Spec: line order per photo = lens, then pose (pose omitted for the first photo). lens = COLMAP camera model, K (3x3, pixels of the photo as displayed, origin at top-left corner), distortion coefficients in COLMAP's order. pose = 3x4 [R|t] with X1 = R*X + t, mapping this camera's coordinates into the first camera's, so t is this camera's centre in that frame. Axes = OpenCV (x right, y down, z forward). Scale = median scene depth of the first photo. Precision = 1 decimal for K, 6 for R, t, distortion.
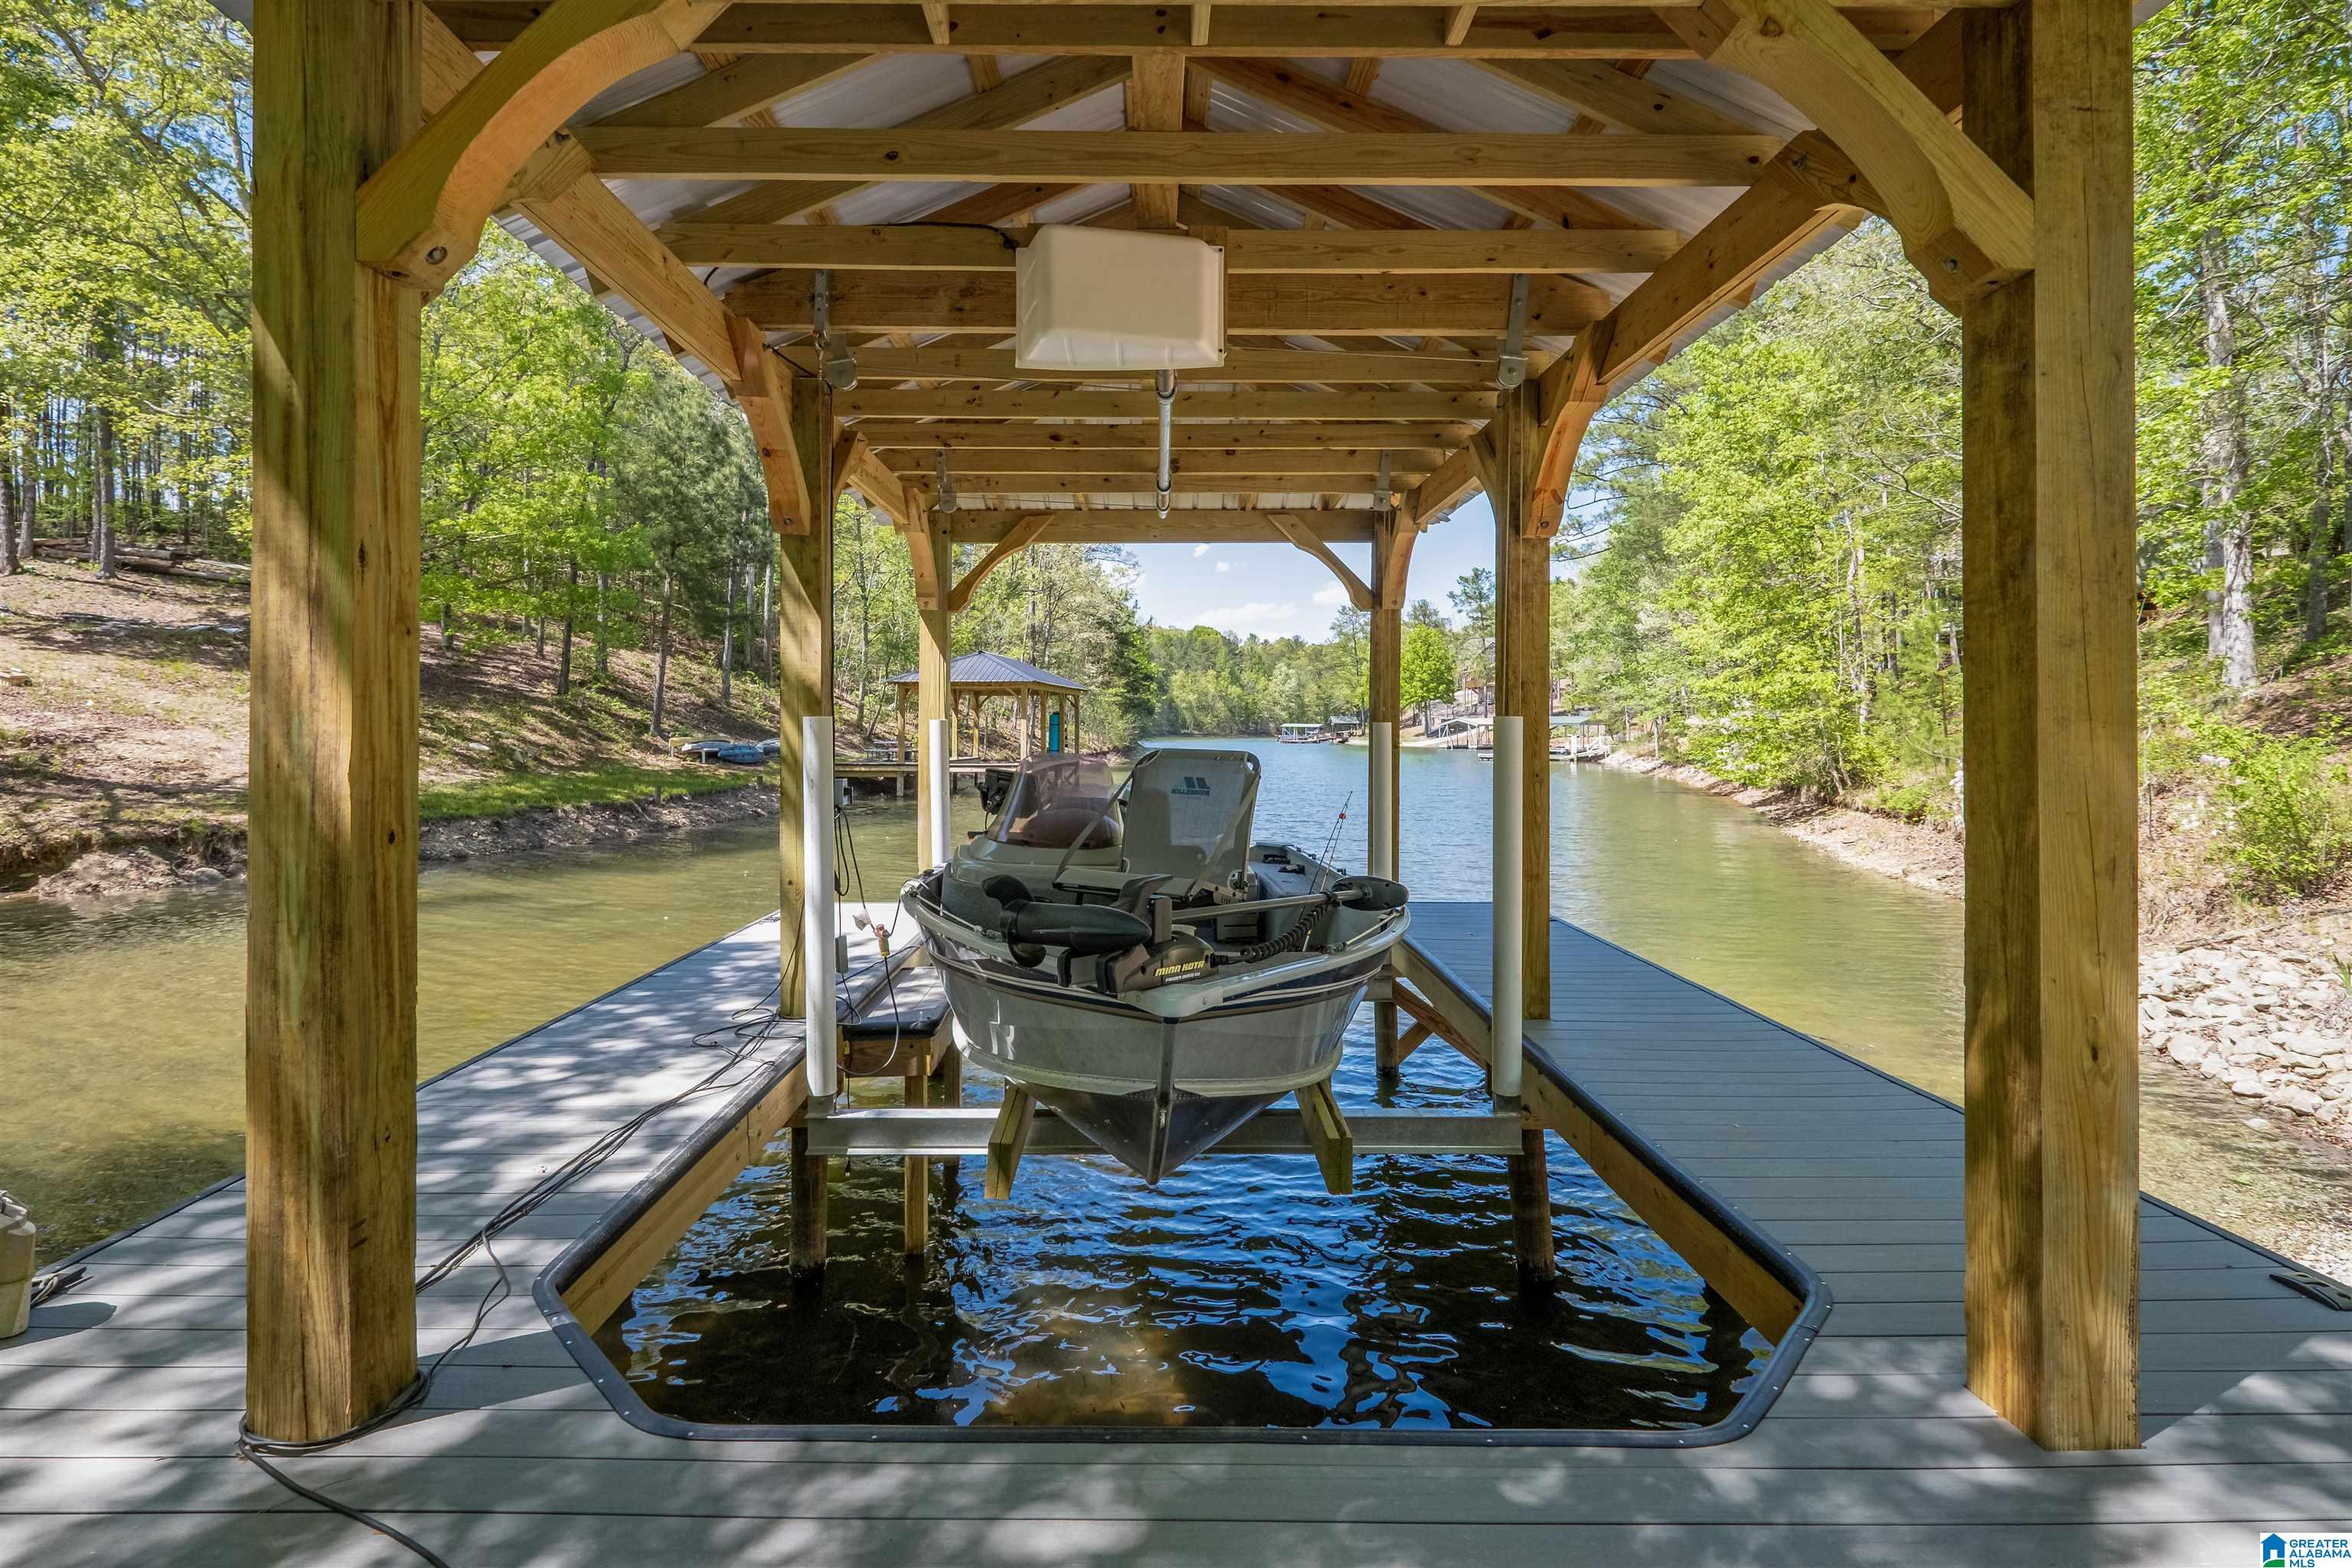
lens RADIAL K [[1095.2, 0, 1104.0], [0, 1095.2, 726.0], [0, 0, 1]] dist [-0.001140, -0.002428]
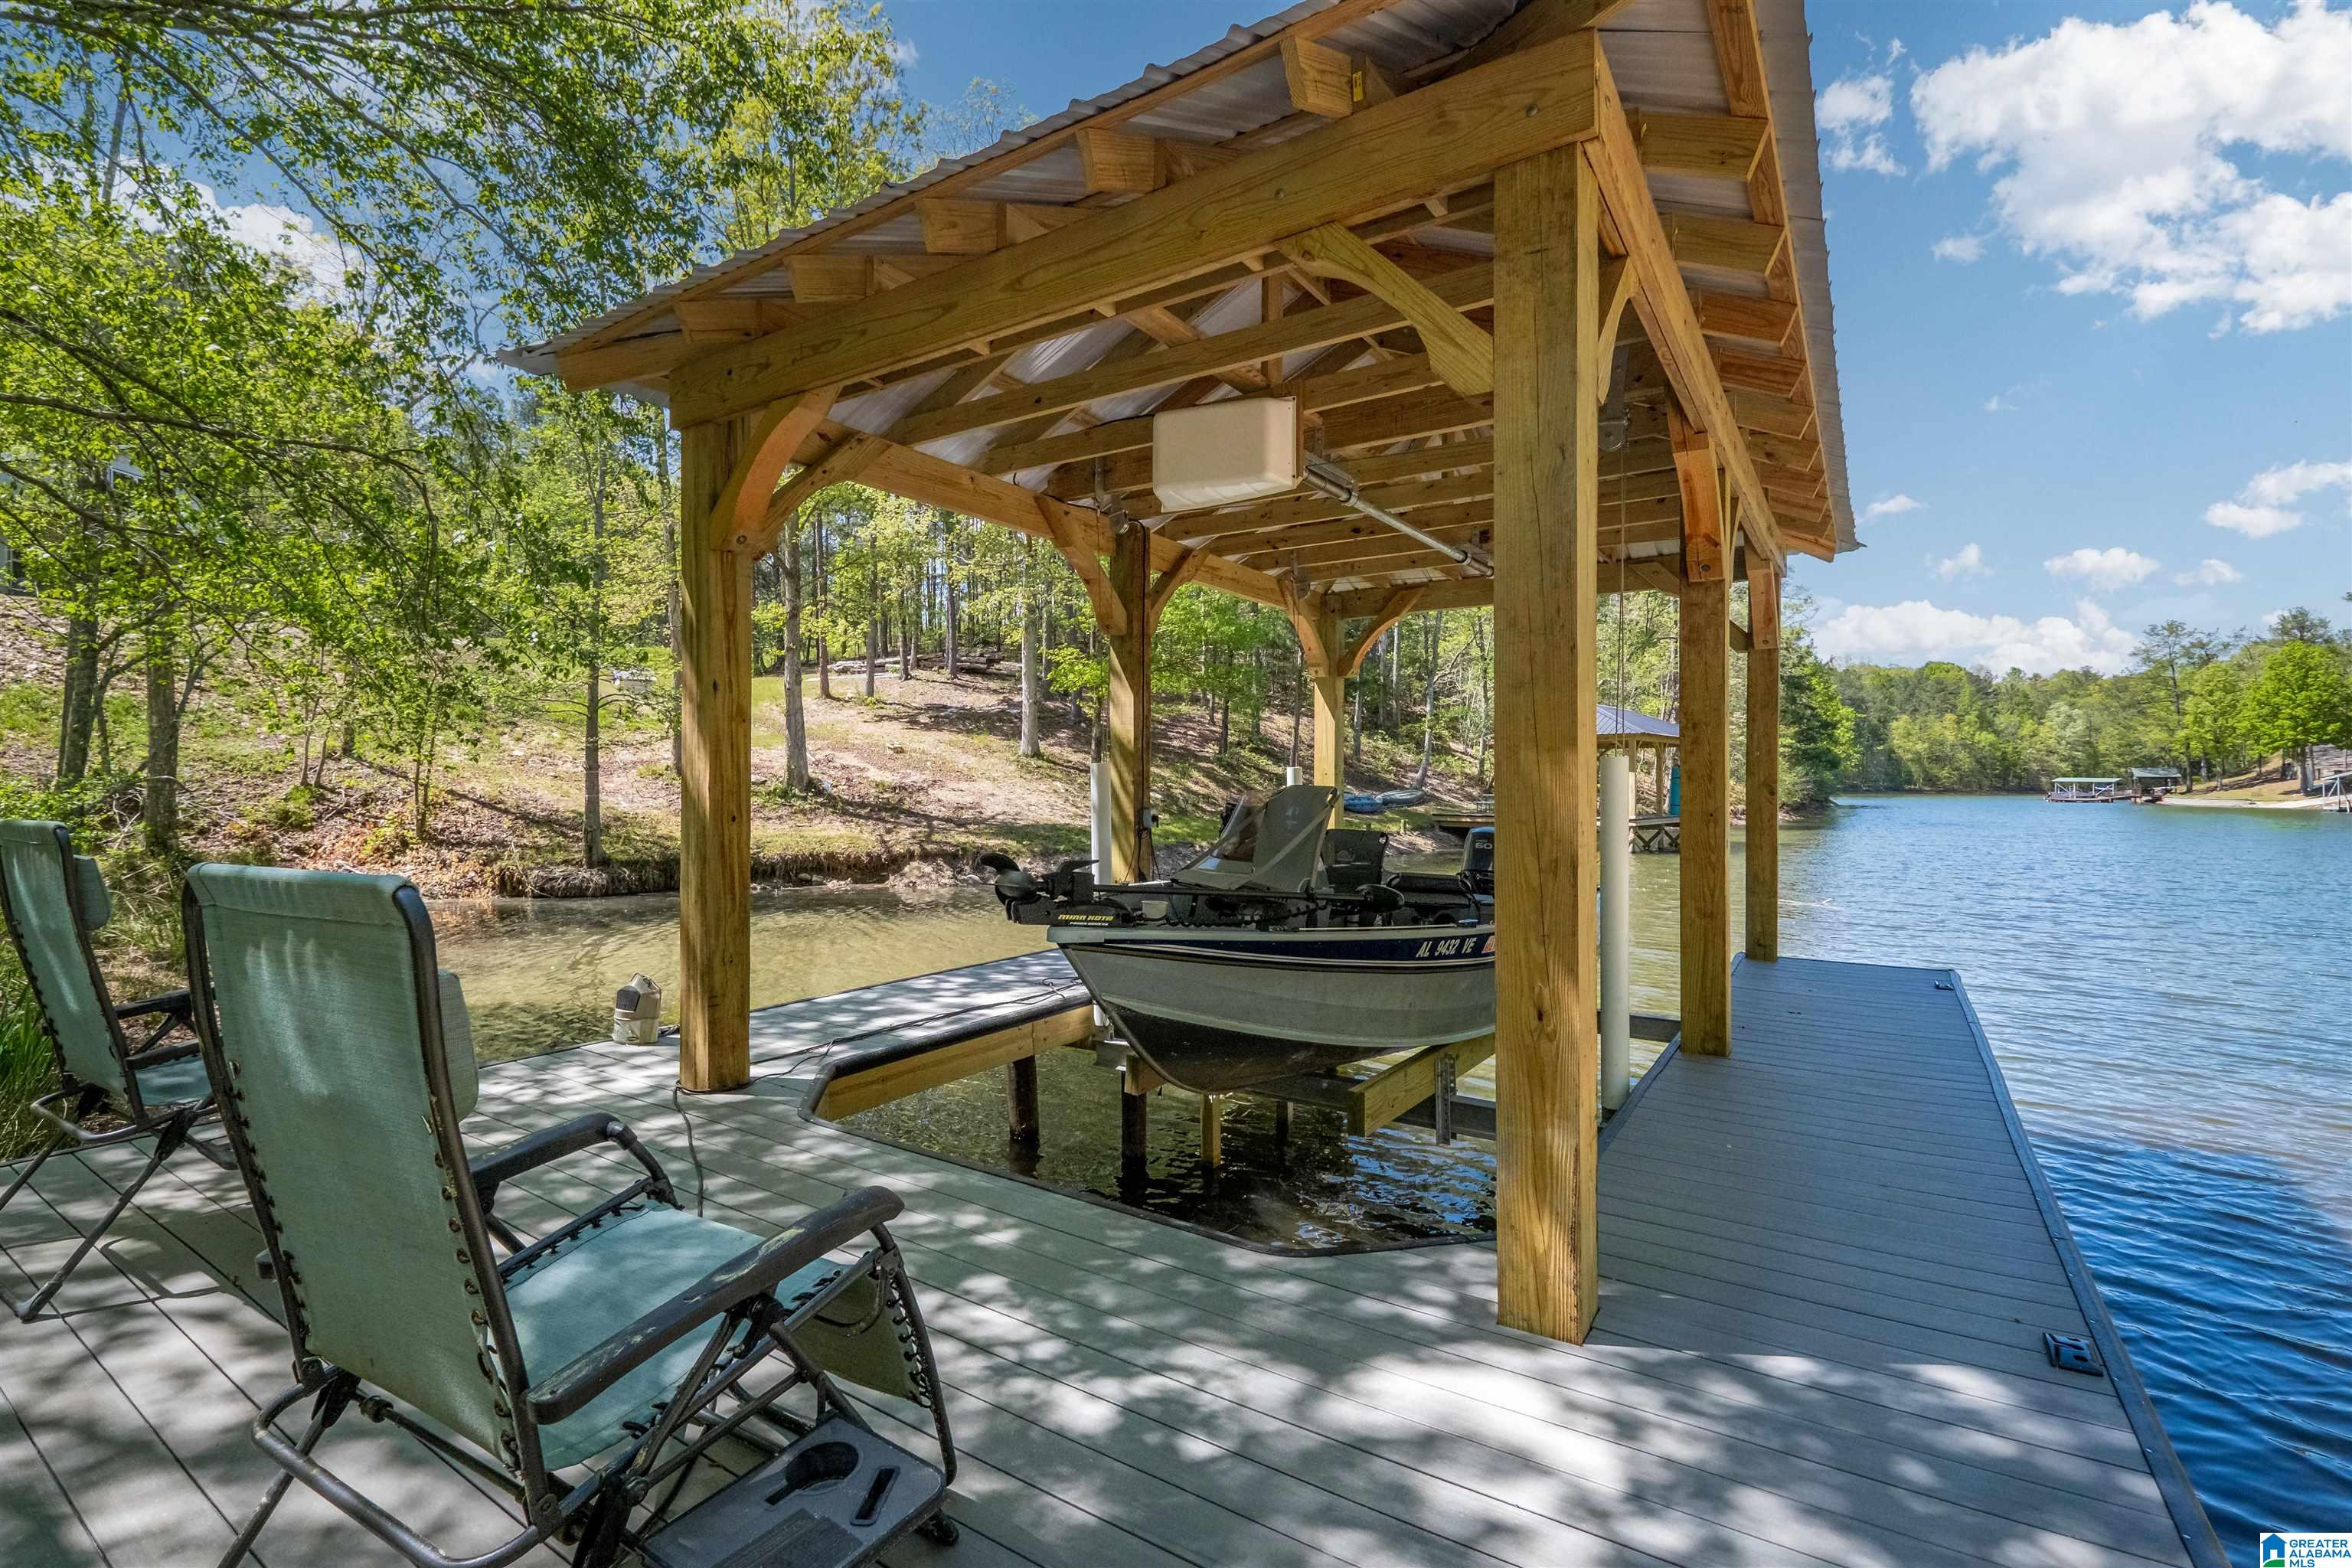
lens RADIAL K [[1053.4, 0, 1156.9], [0, 1053.4, 775.4], [0, 0, 1]] dist [-0.005620, 0.002924]
pose [[0.829798, -0.003352, -0.558053, 0.108382], [-0.000073, 0.999981, -0.006114, 0.003070], [0.558063, 0.005114, 0.829783, -0.021164]]
